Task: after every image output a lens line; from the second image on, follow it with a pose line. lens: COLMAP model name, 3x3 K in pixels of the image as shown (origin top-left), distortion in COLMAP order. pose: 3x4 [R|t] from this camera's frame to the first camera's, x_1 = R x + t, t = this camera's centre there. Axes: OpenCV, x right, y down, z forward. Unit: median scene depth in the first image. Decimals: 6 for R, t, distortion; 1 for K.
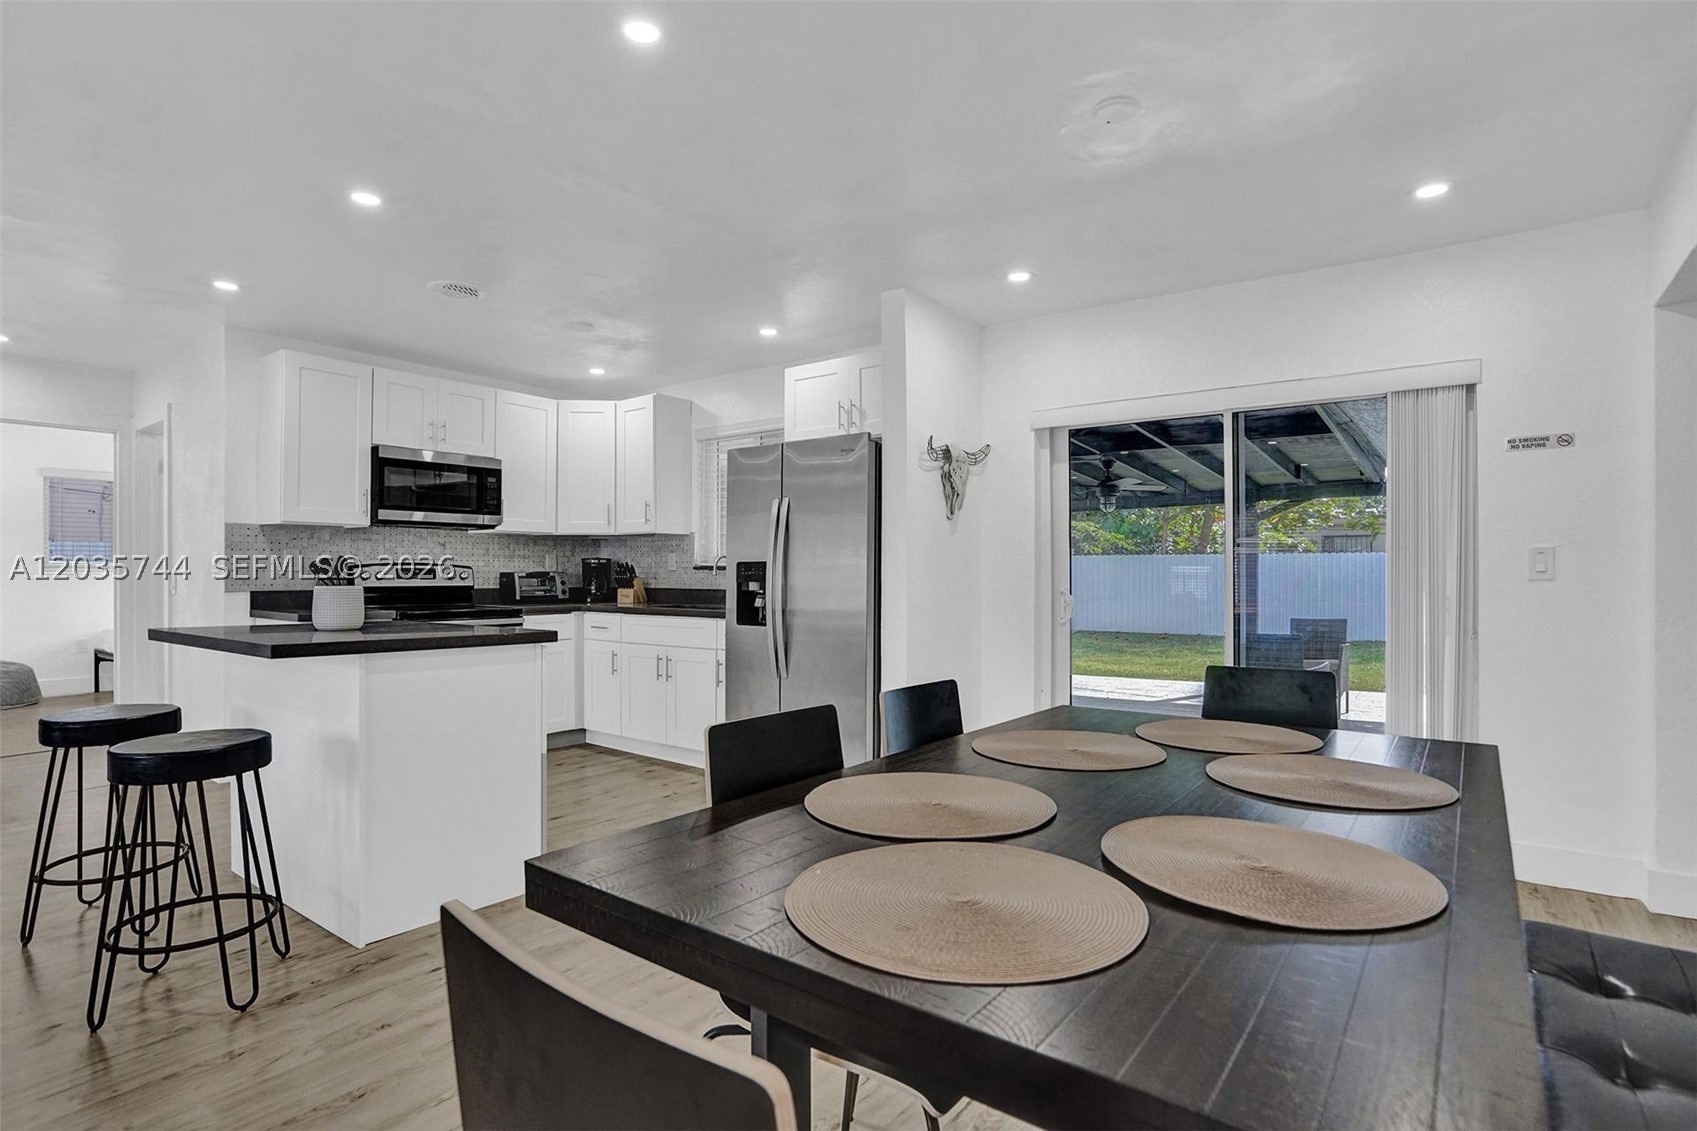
lens RADIAL K [[878.6, 0, 842.7], [0, 878.6, 578.6], [0, 0, 1]] dist [-0.025455, 0.001765]
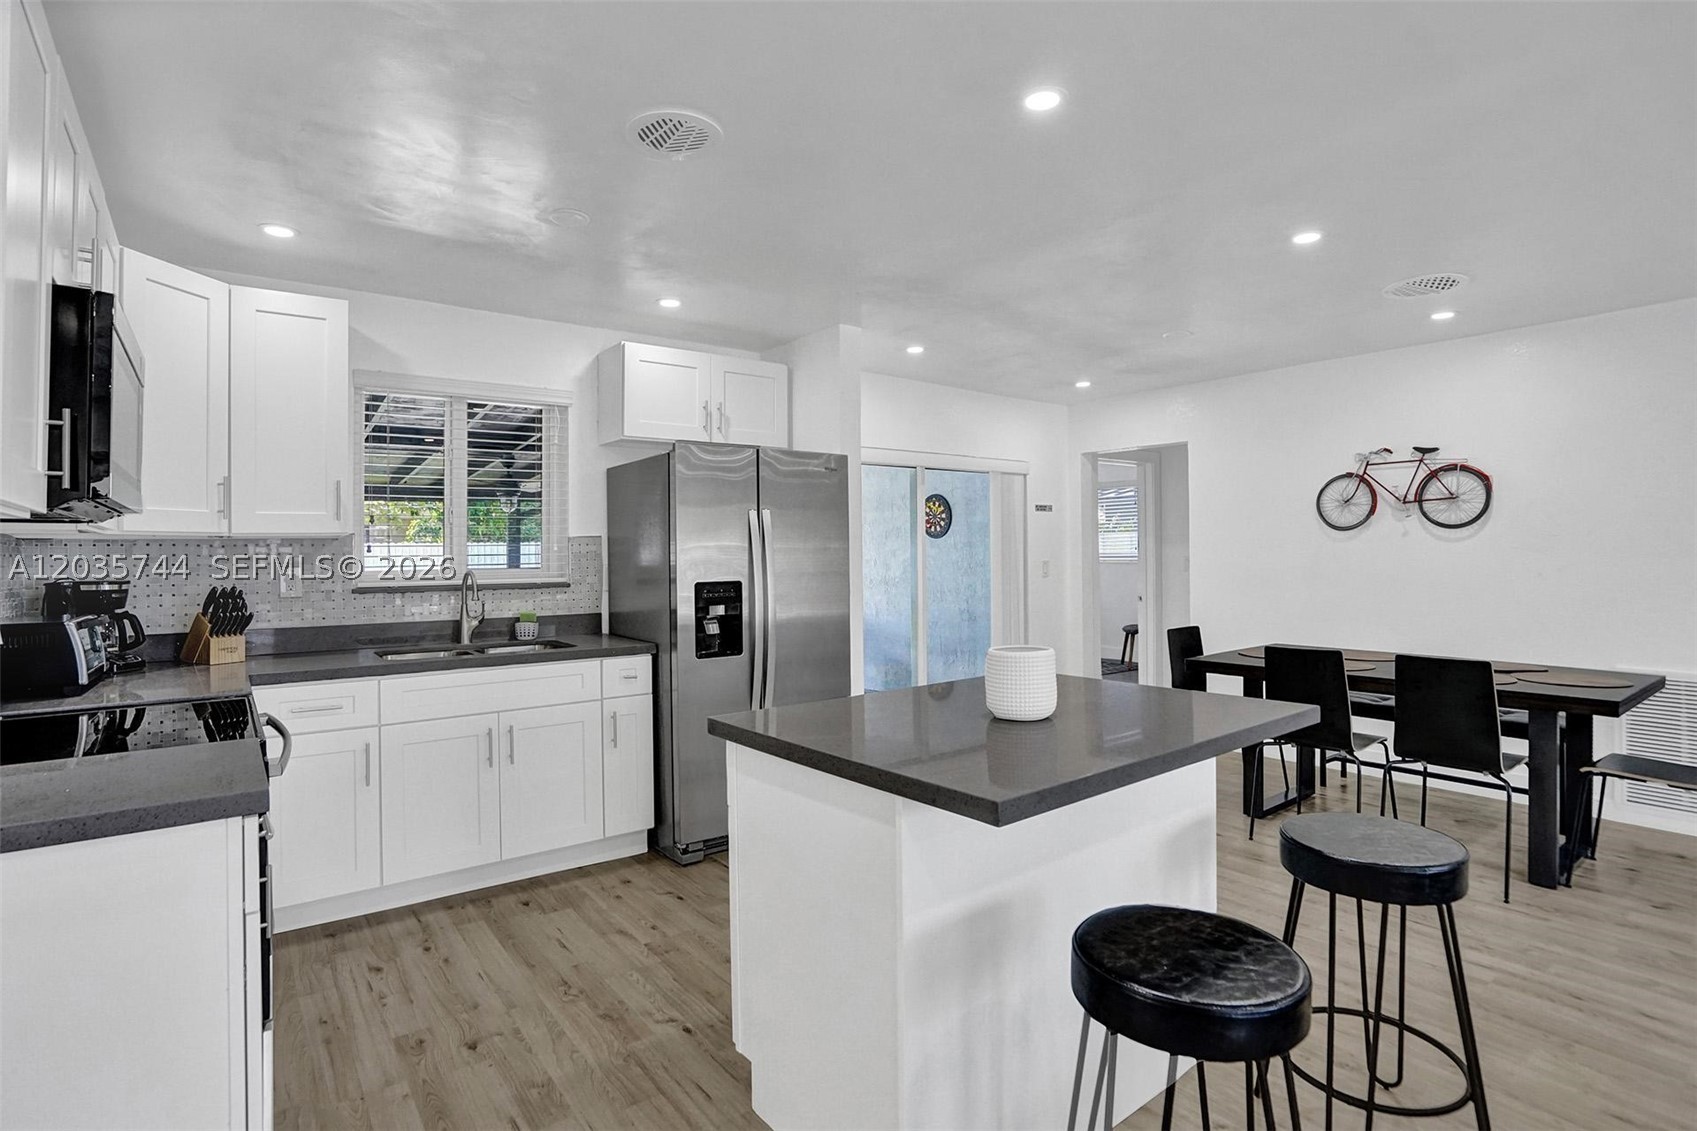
lens RADIAL K [[839.2, 0, 849.6], [0, 839.2, 544.0], [0, 0, 1]] dist [-0.002611, 0.000579]
pose [[0.259146, 0.002970, 0.965834, -0.719619], [0.012832, 0.999896, -0.006517, -0.040933], [-0.965753, 0.014082, 0.259081, 0.560808]]
